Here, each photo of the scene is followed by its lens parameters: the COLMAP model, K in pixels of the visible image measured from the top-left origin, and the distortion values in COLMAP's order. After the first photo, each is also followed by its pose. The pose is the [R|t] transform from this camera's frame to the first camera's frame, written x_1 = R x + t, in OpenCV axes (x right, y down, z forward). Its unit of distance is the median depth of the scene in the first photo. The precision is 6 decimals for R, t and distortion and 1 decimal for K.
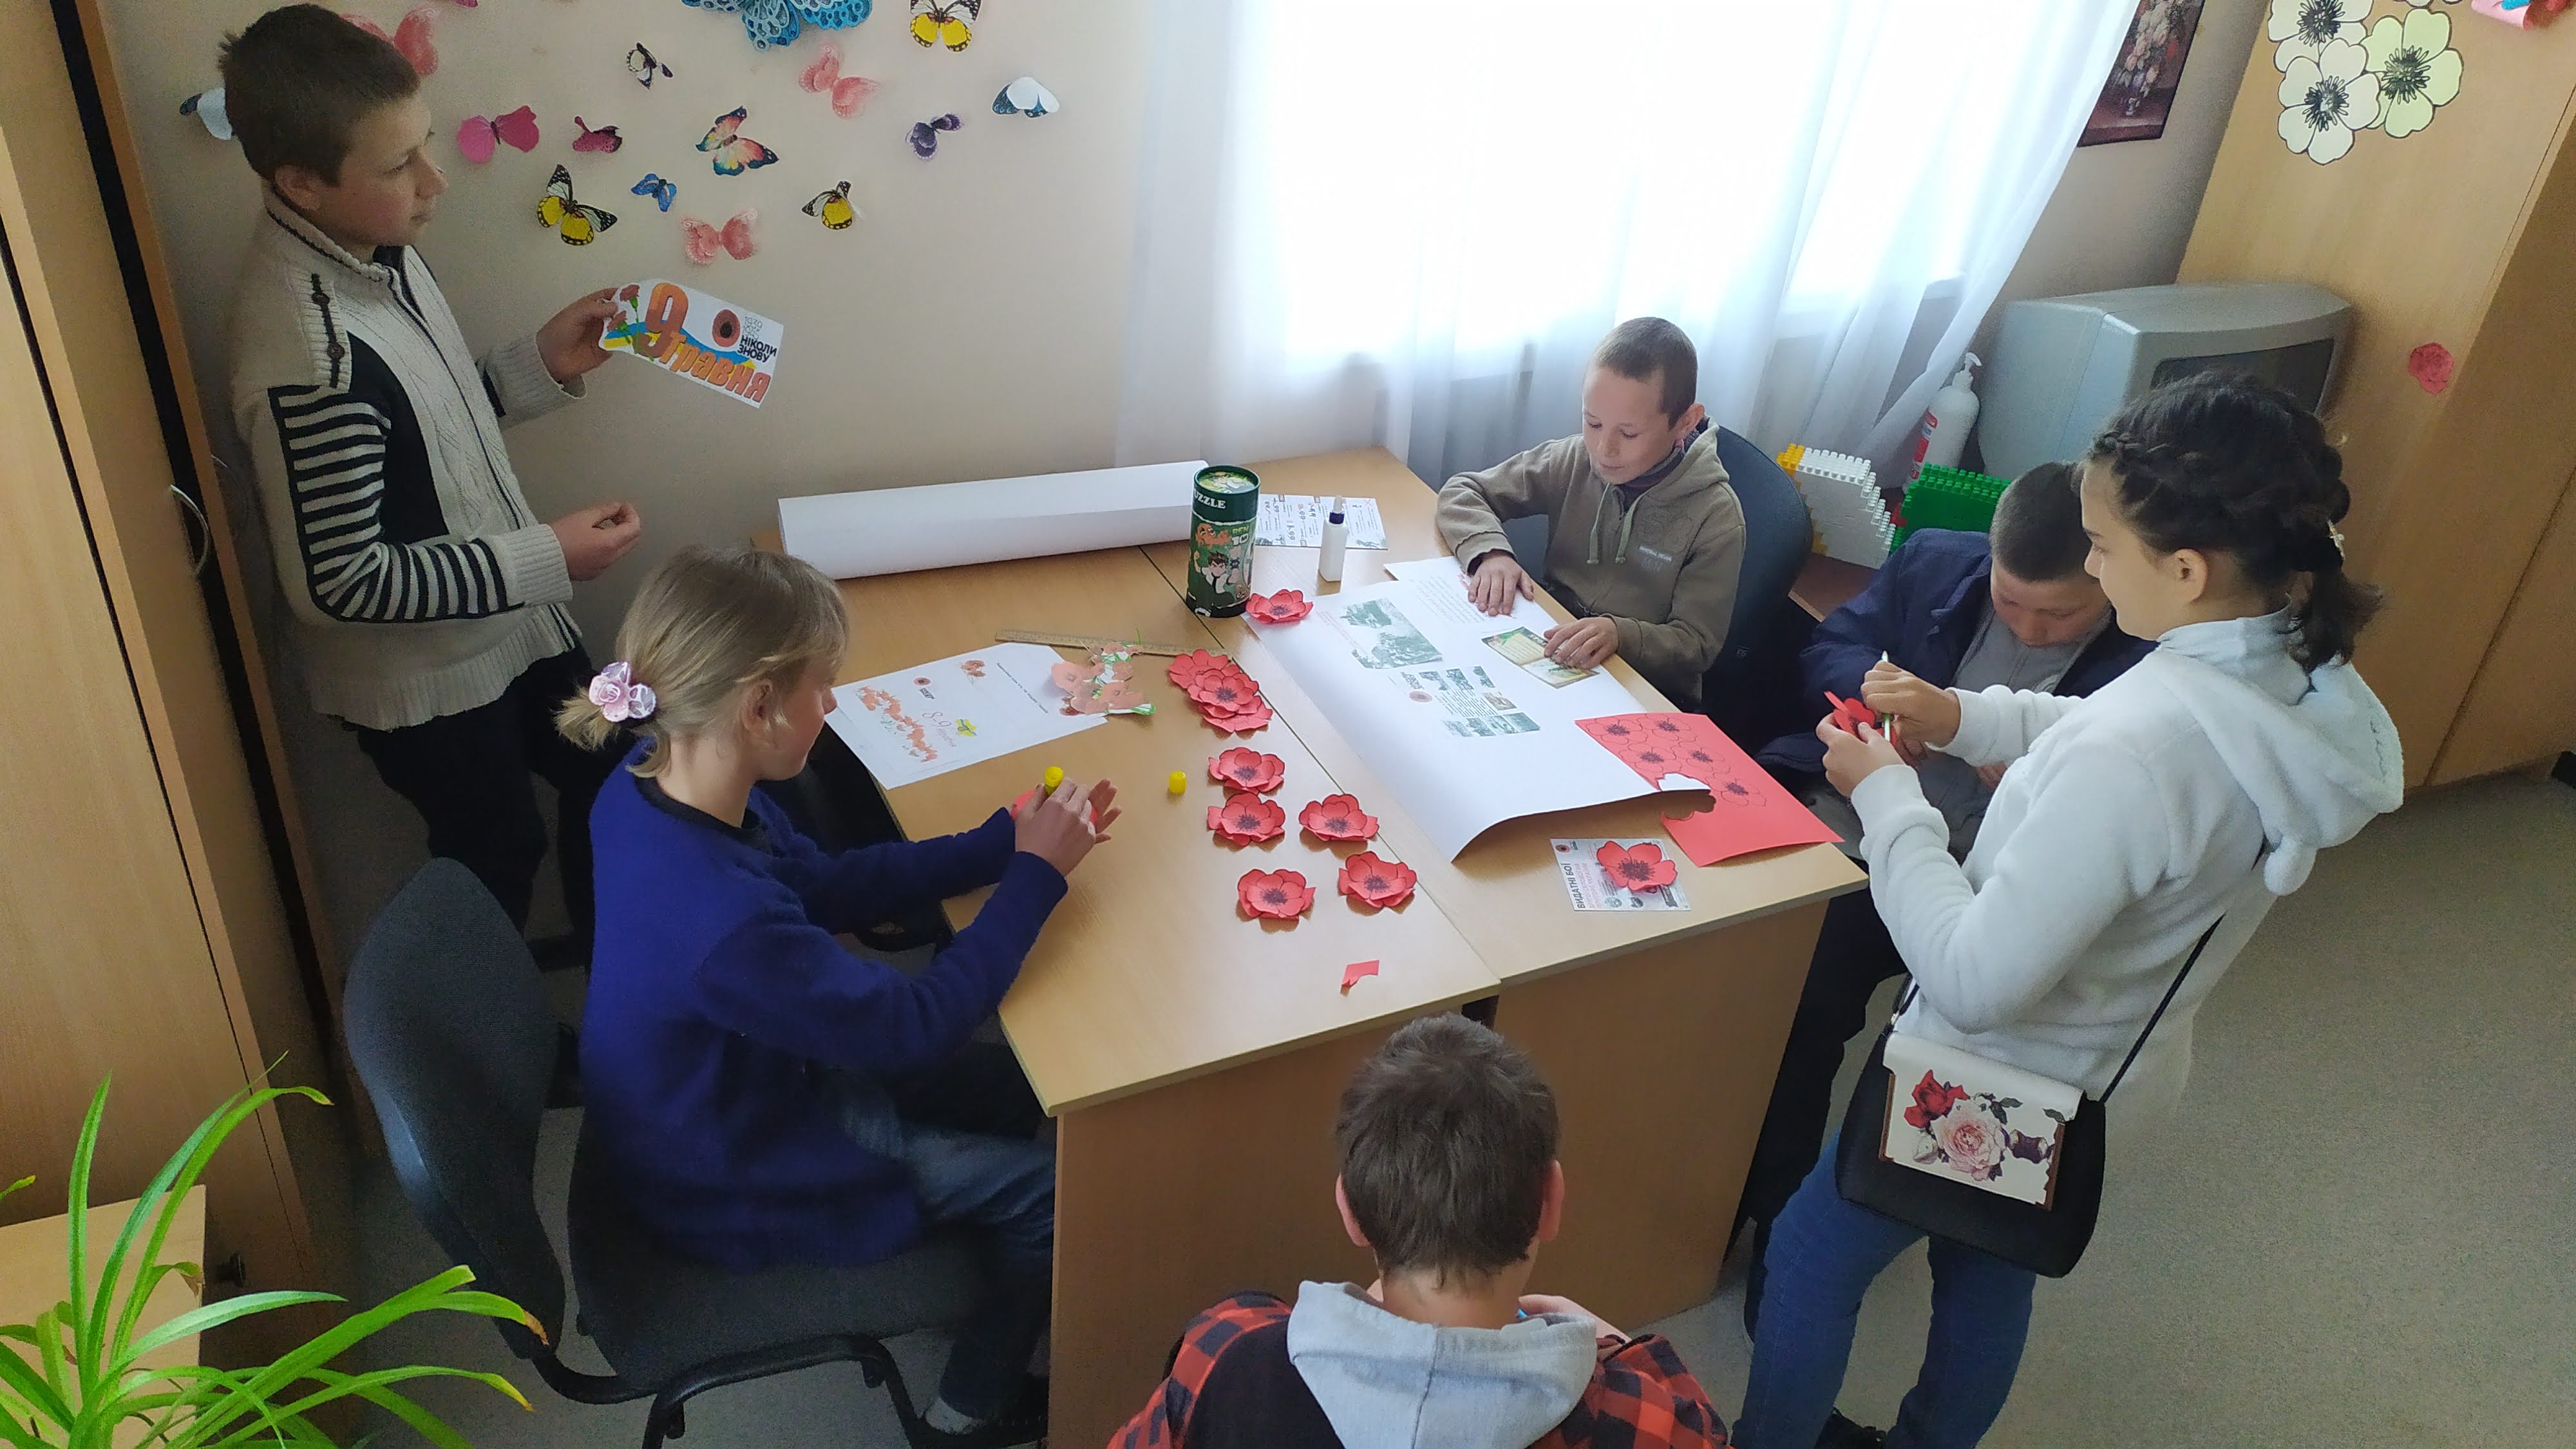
lens RADIAL K [[1882.3, 0, 1294.1], [0, 1882.3, 783.8], [0, 0, 1]] dist [0.020709, 0.001724]
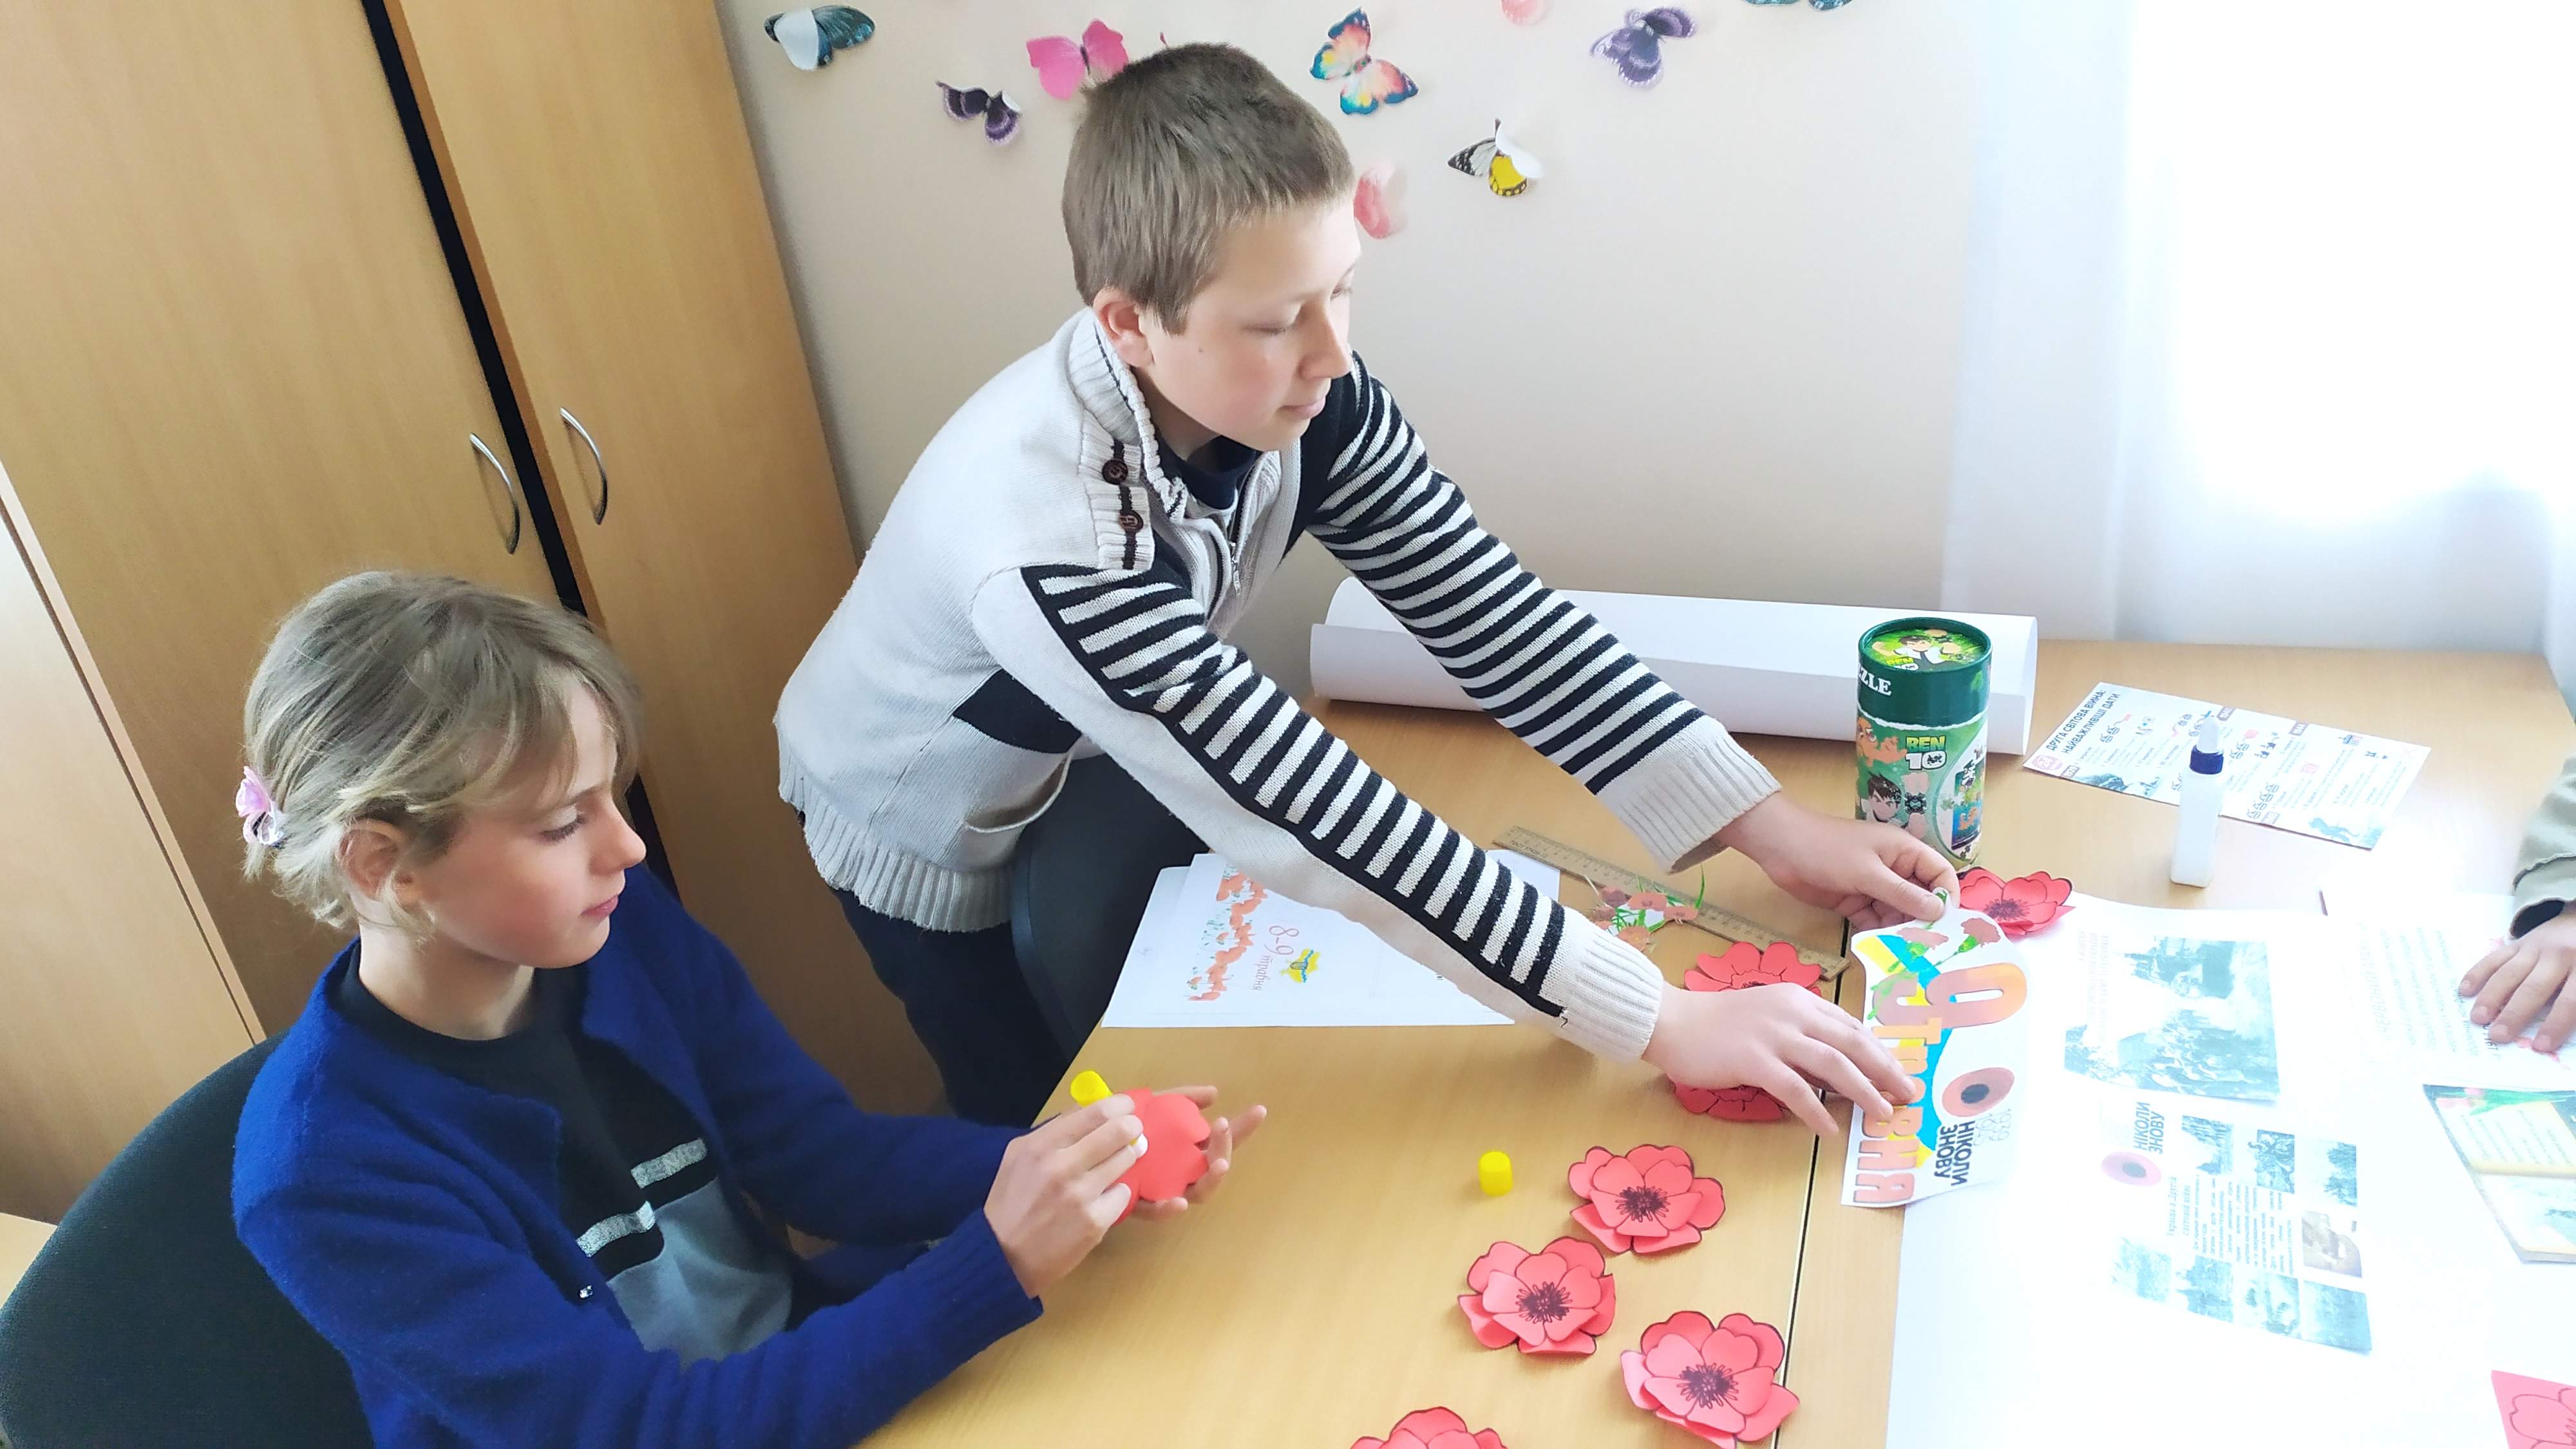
lens RADIAL K [[1882.3, 0, 1294.1], [0, 1882.3, 783.8], [0, 0, 1]] dist [0.020709, 0.001724]
pose [[0.696632, 0.202359, -0.688298, 0.214897], [-0.246956, 0.968403, 0.034764, -0.099569], [0.673585, 0.145762, 0.724594, 0.509063]]
